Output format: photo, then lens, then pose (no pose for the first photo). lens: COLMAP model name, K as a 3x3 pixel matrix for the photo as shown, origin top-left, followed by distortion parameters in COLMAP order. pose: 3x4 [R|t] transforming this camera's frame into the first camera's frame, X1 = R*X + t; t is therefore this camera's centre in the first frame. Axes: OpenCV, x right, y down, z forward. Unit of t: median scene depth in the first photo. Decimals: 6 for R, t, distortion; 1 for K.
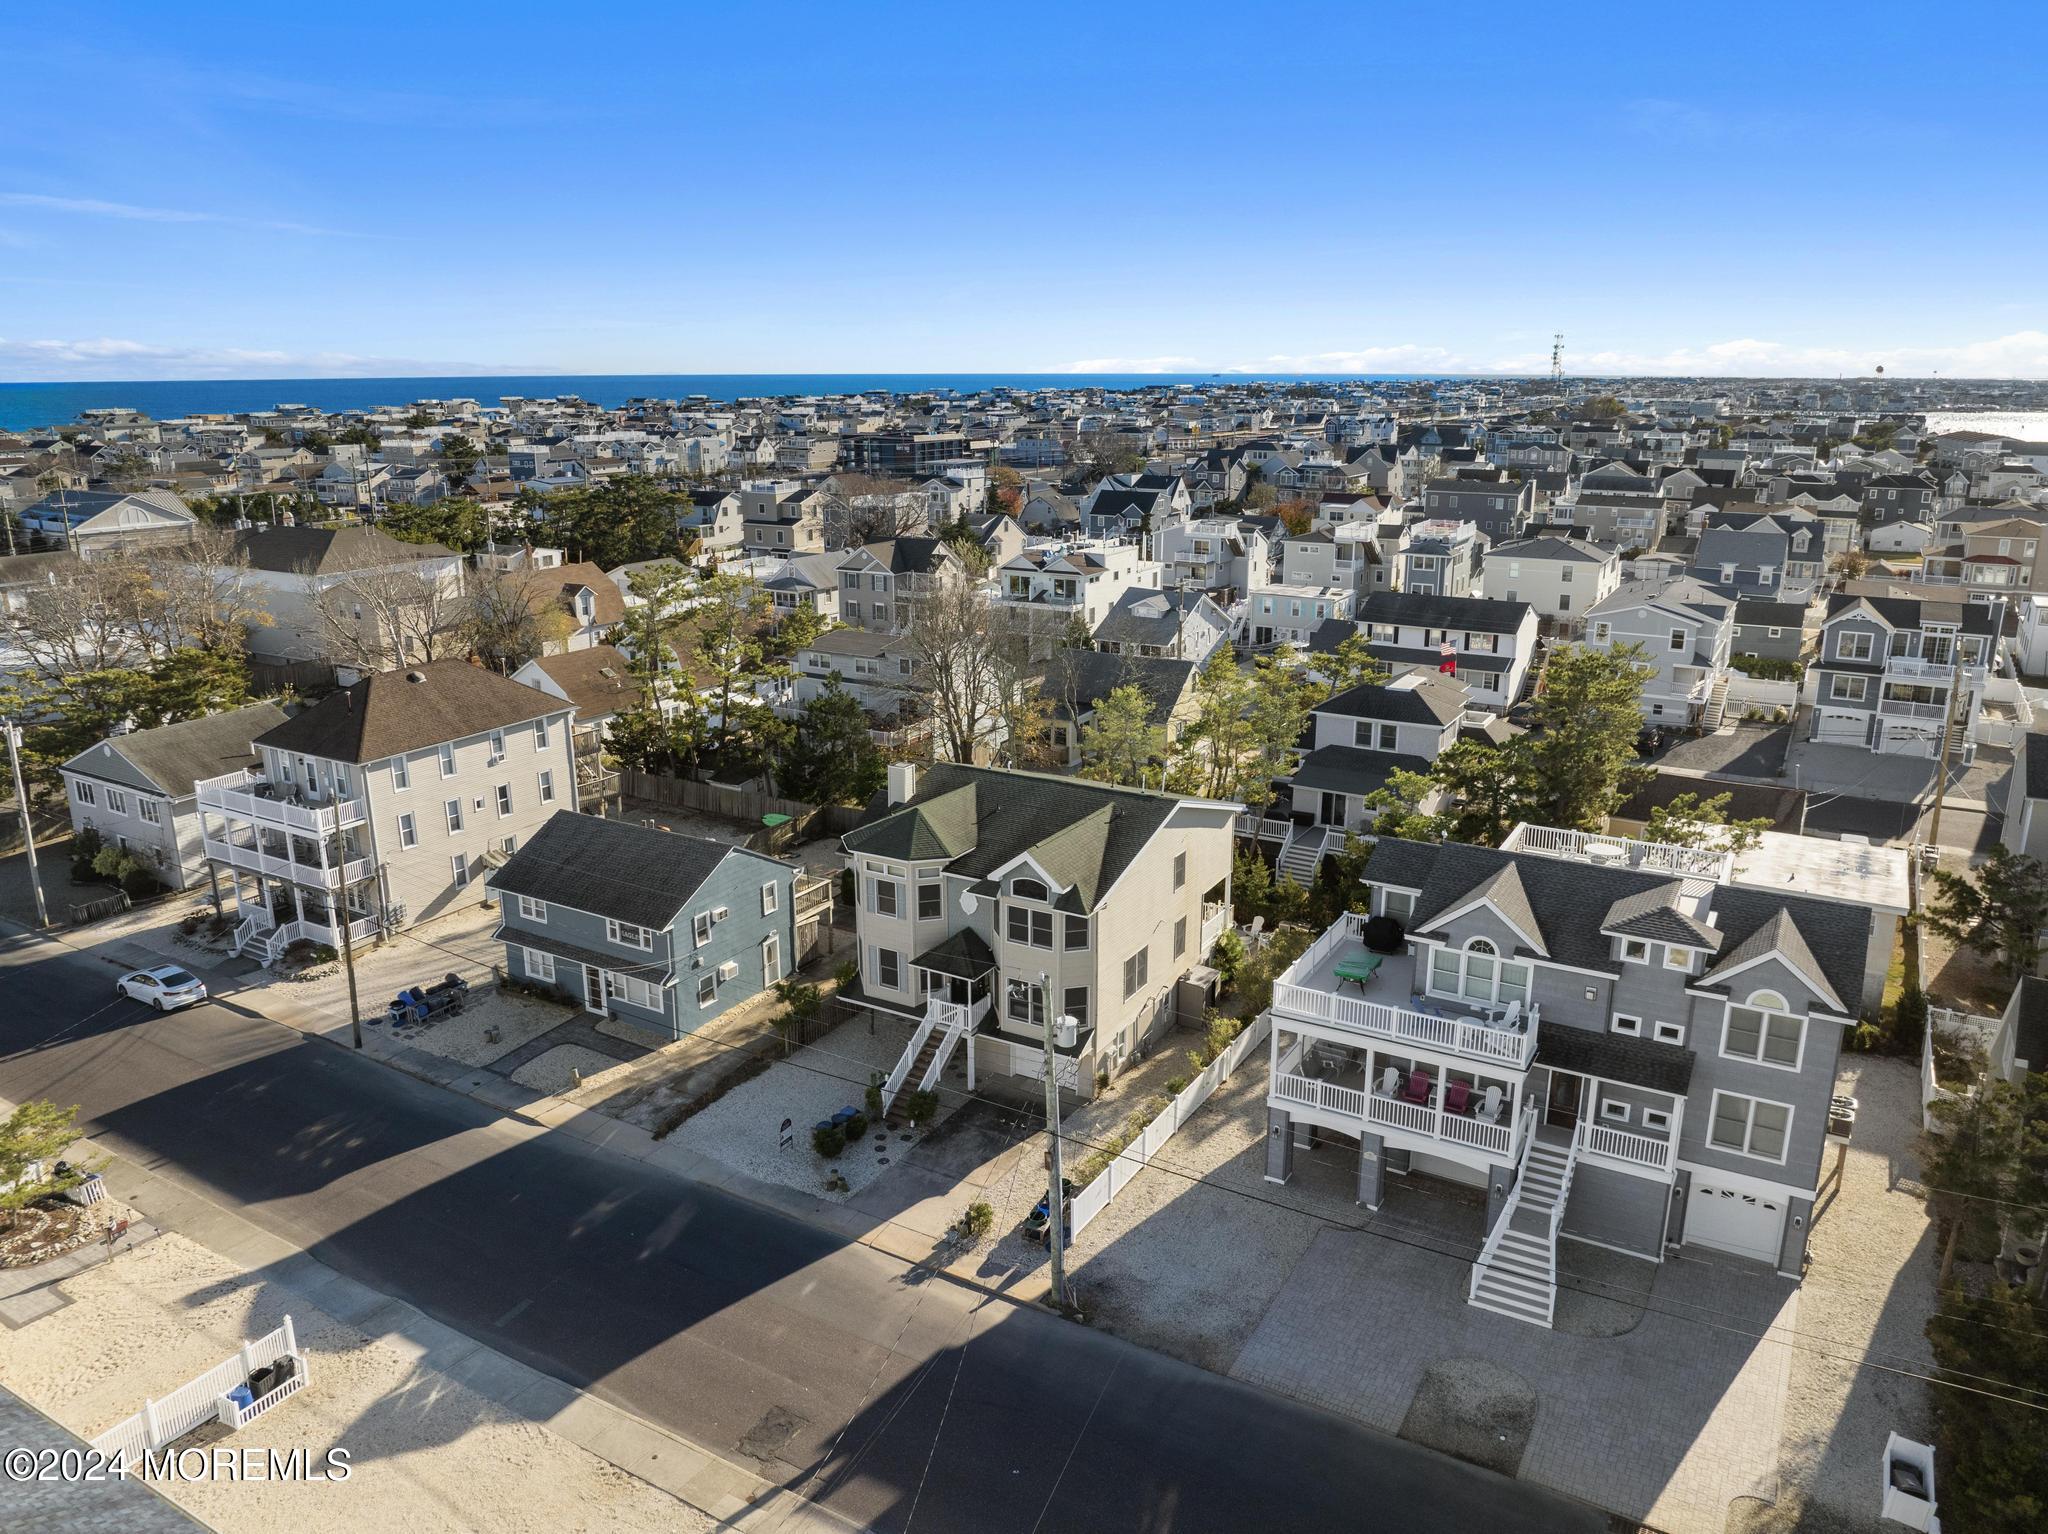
lens RADIAL K [[1442.7, 0, 1027.9], [0, 1442.7, 755.6], [0, 0, 1]] dist [-0.034065, -0.005672]
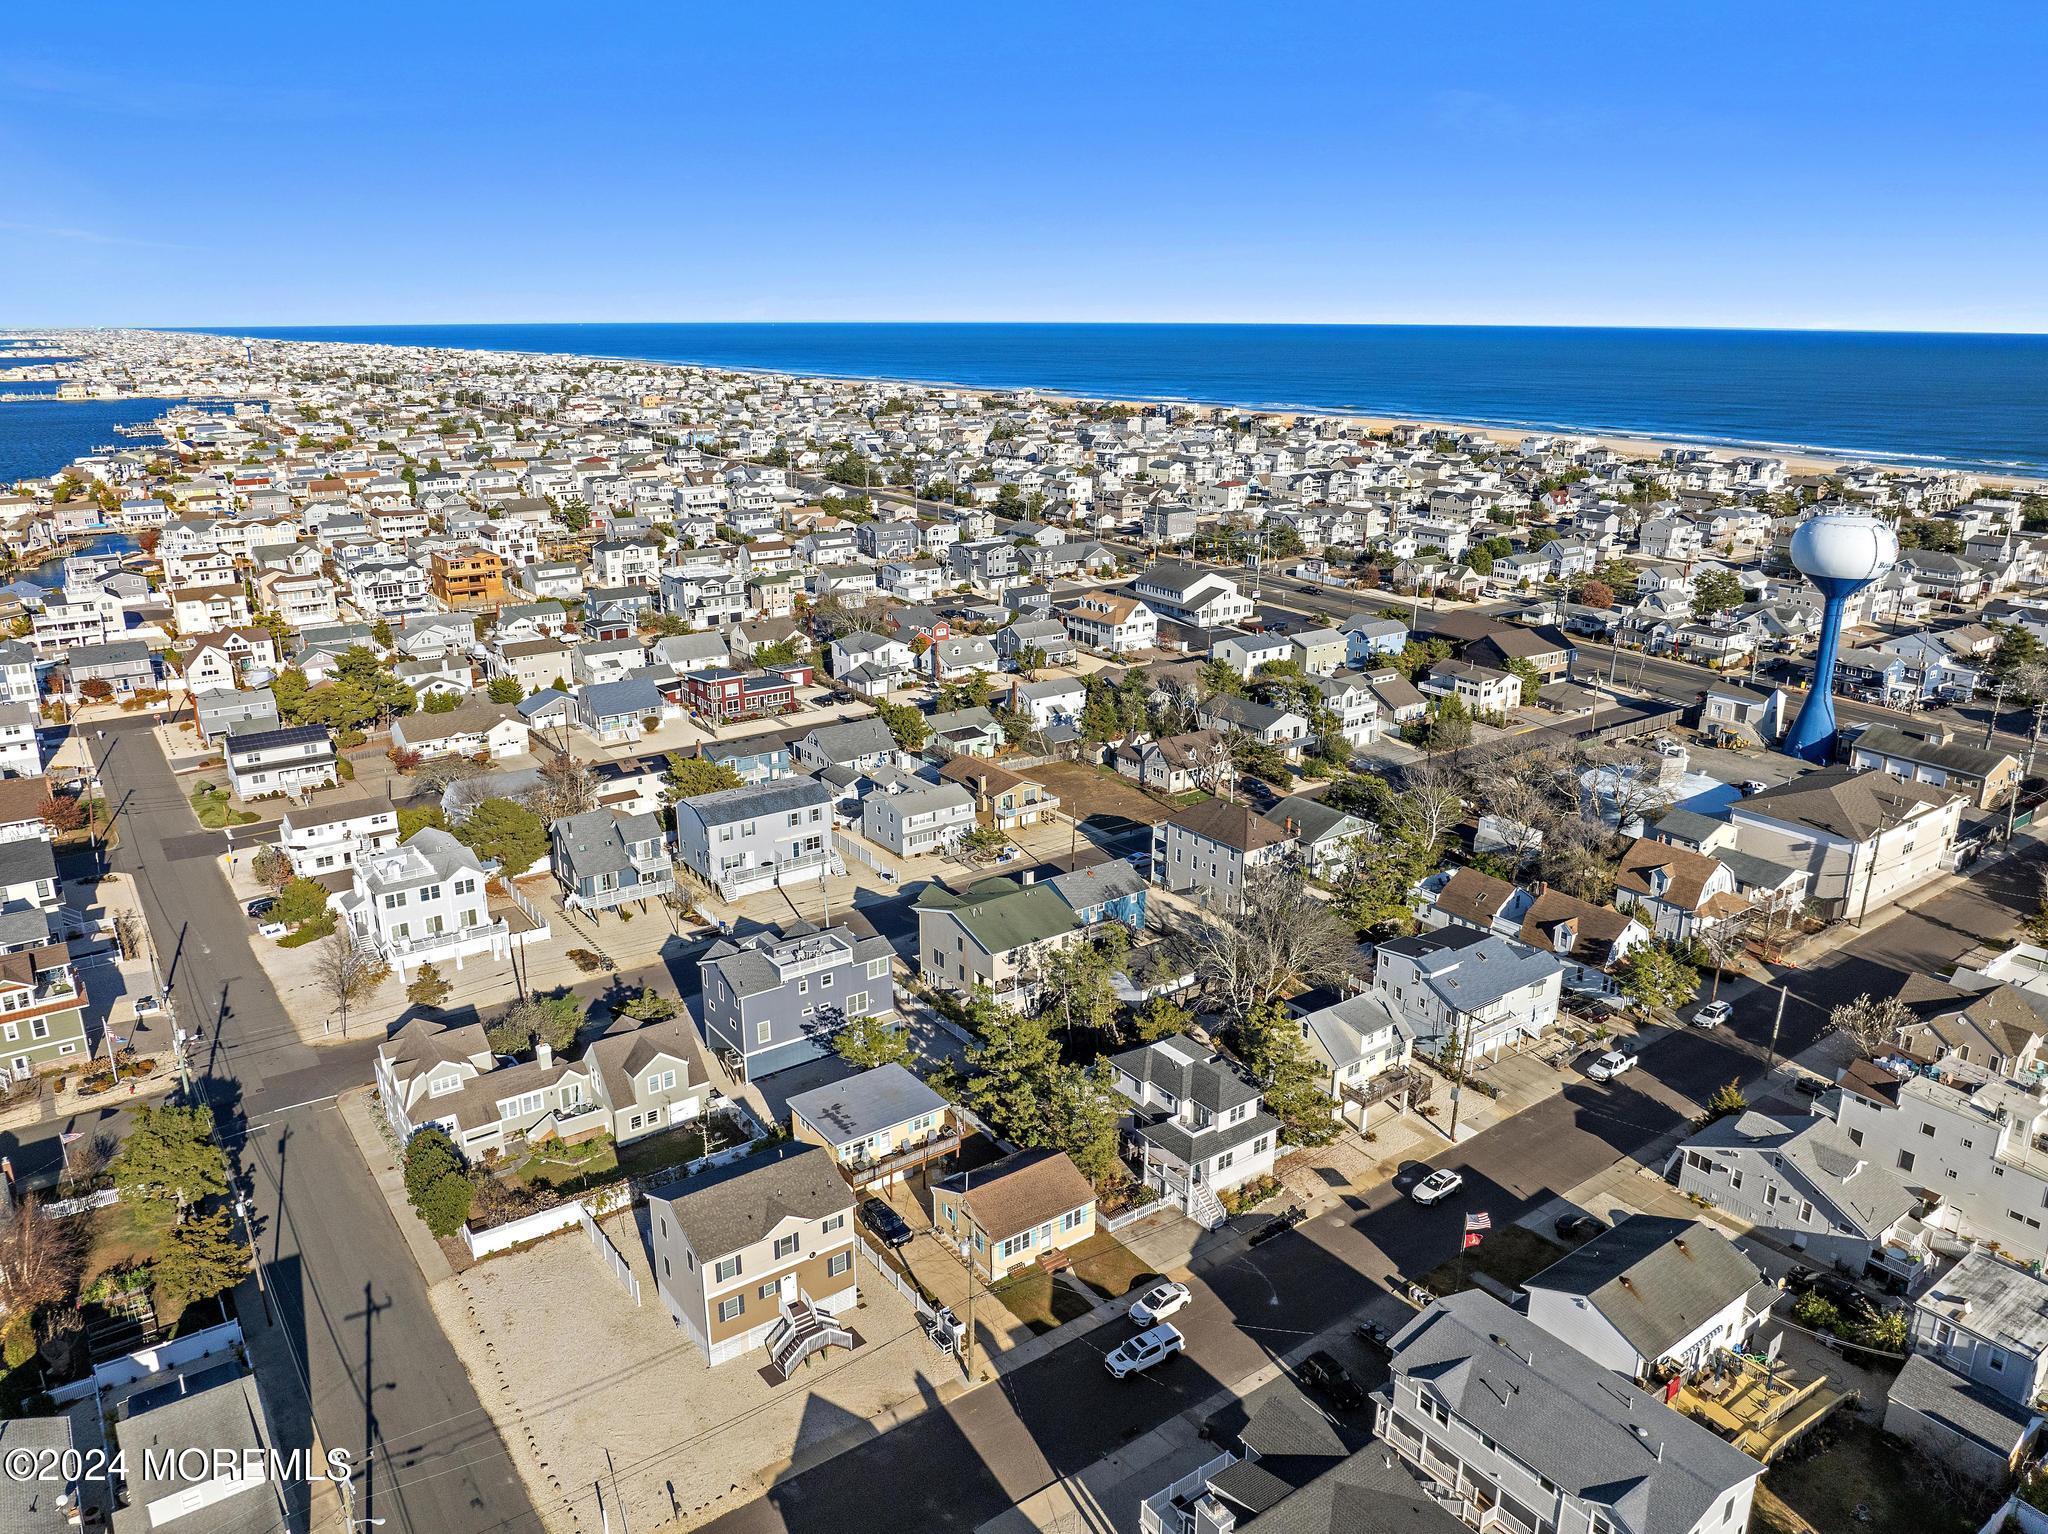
lens RADIAL K [[1442.7, 0, 1027.9], [0, 1442.7, 755.6], [0, 0, 1]] dist [-0.034065, -0.005672]
pose [[-0.399158, 0.267904, -0.876870, 1.961012], [-0.239196, 0.892817, 0.381659, -1.077597], [0.885132, 0.362086, -0.292293, 1.589105]]
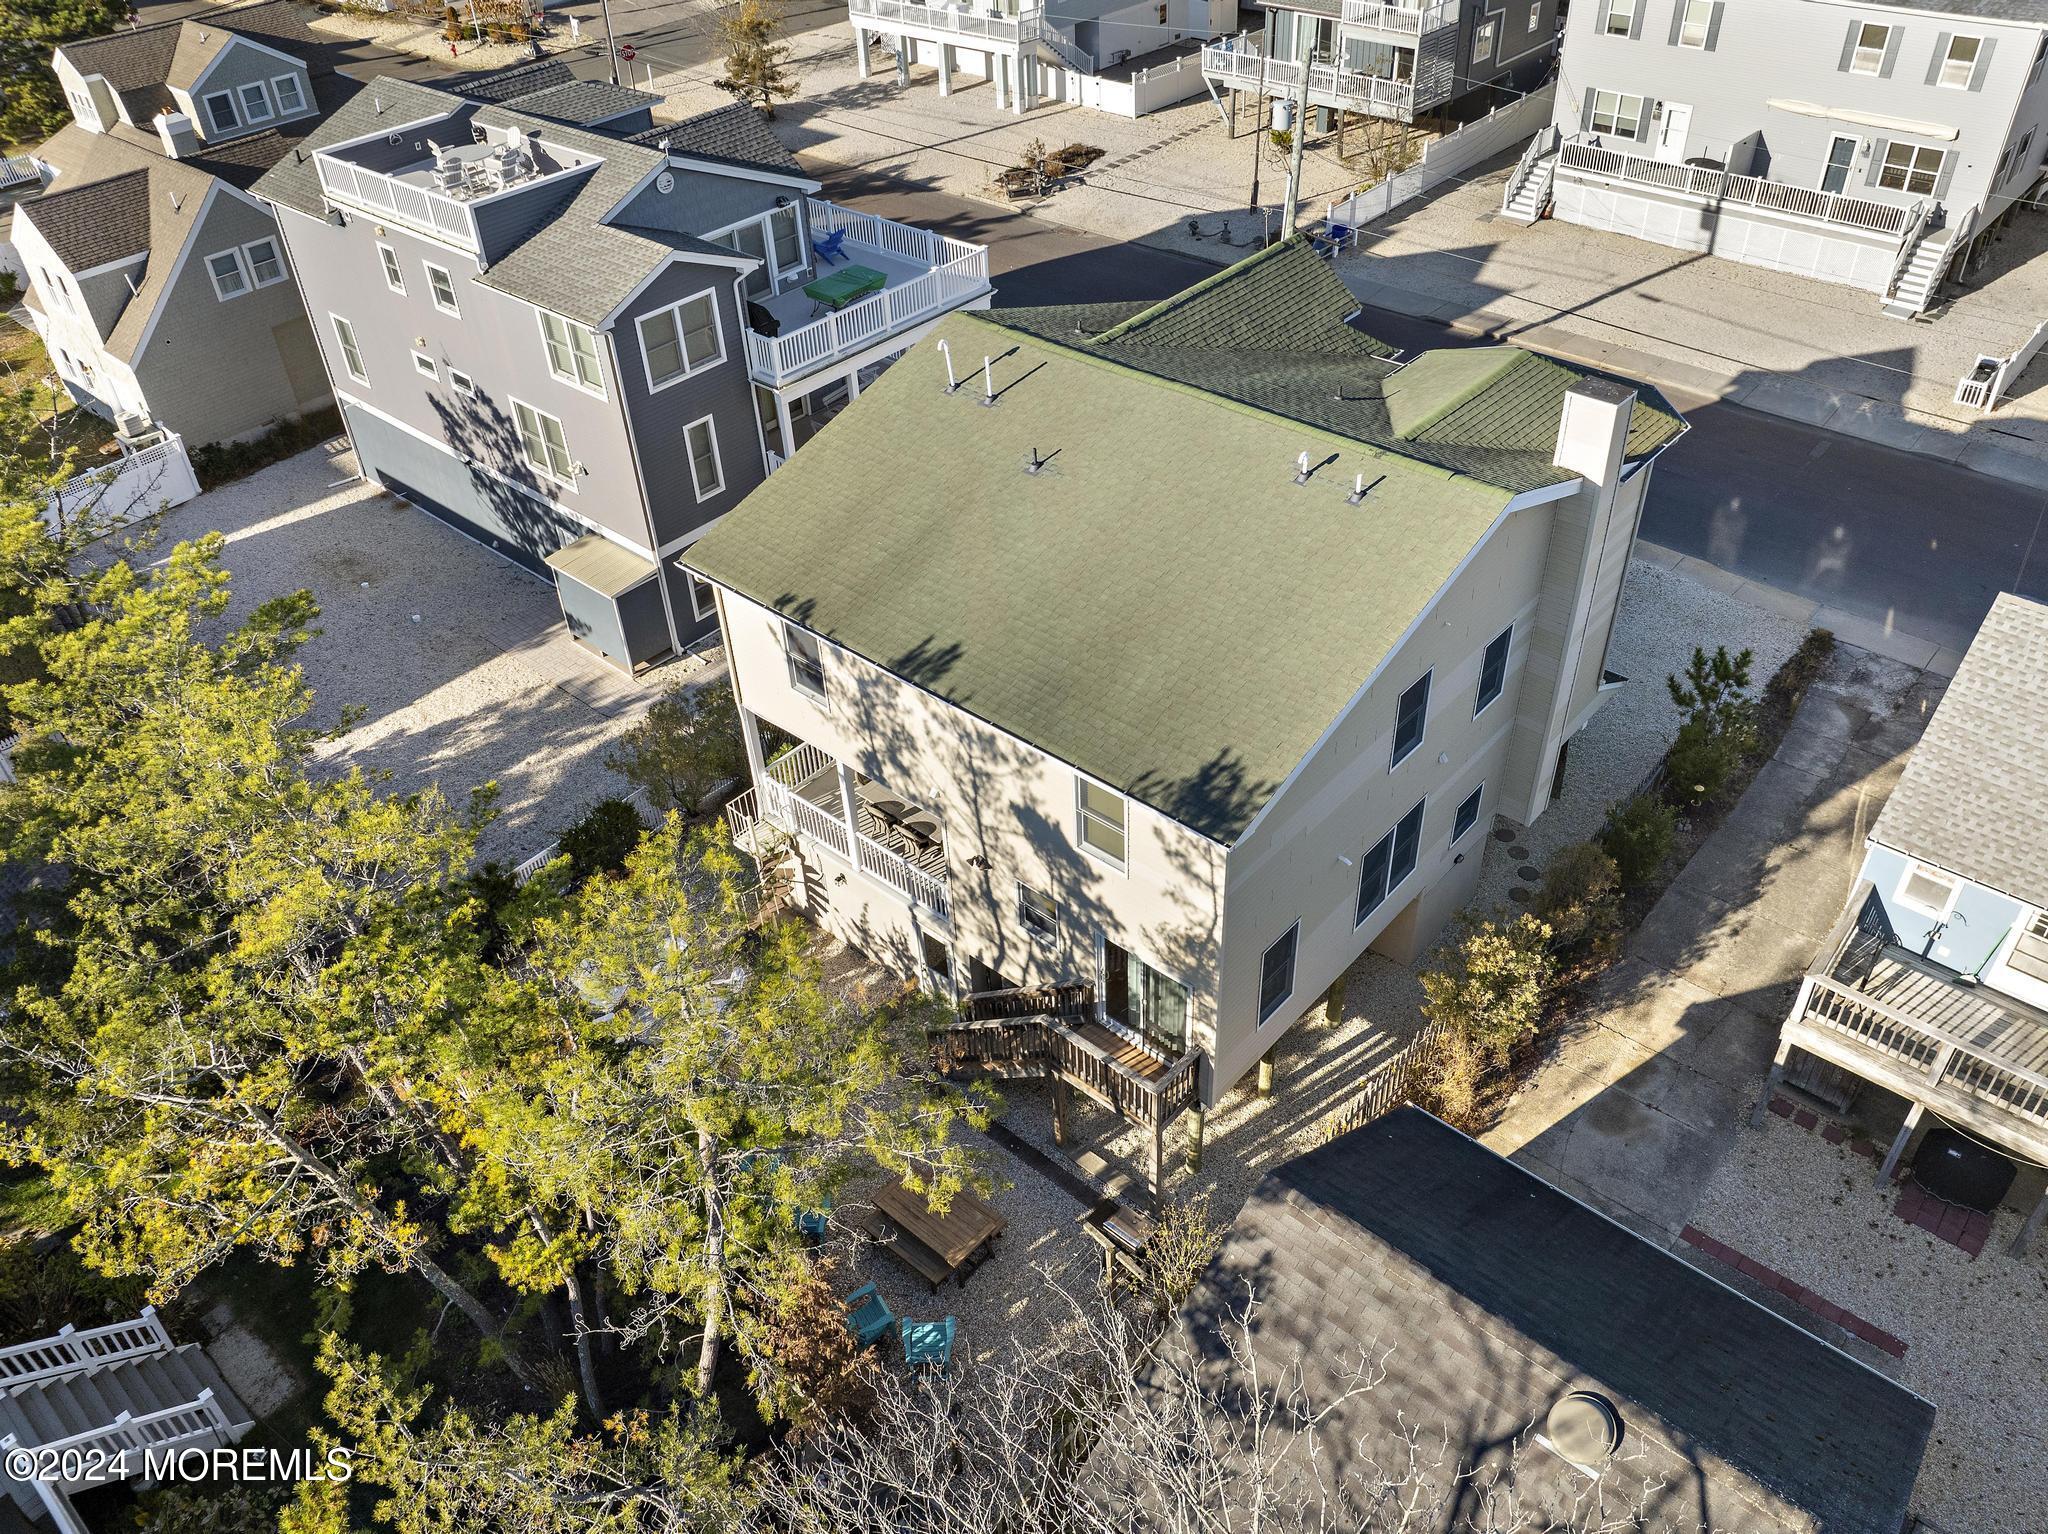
lens RADIAL K [[1552.1, 0, 1033.3], [0, 1552.1, 765.3], [0, 0, 1]] dist [-0.041944, 0.006506]
pose [[-0.979818, -0.090541, 0.178212, -0.021744], [0.090601, 0.593549, 0.799682, -0.261467], [-0.178181, 0.799689, -0.573366, 1.284333]]
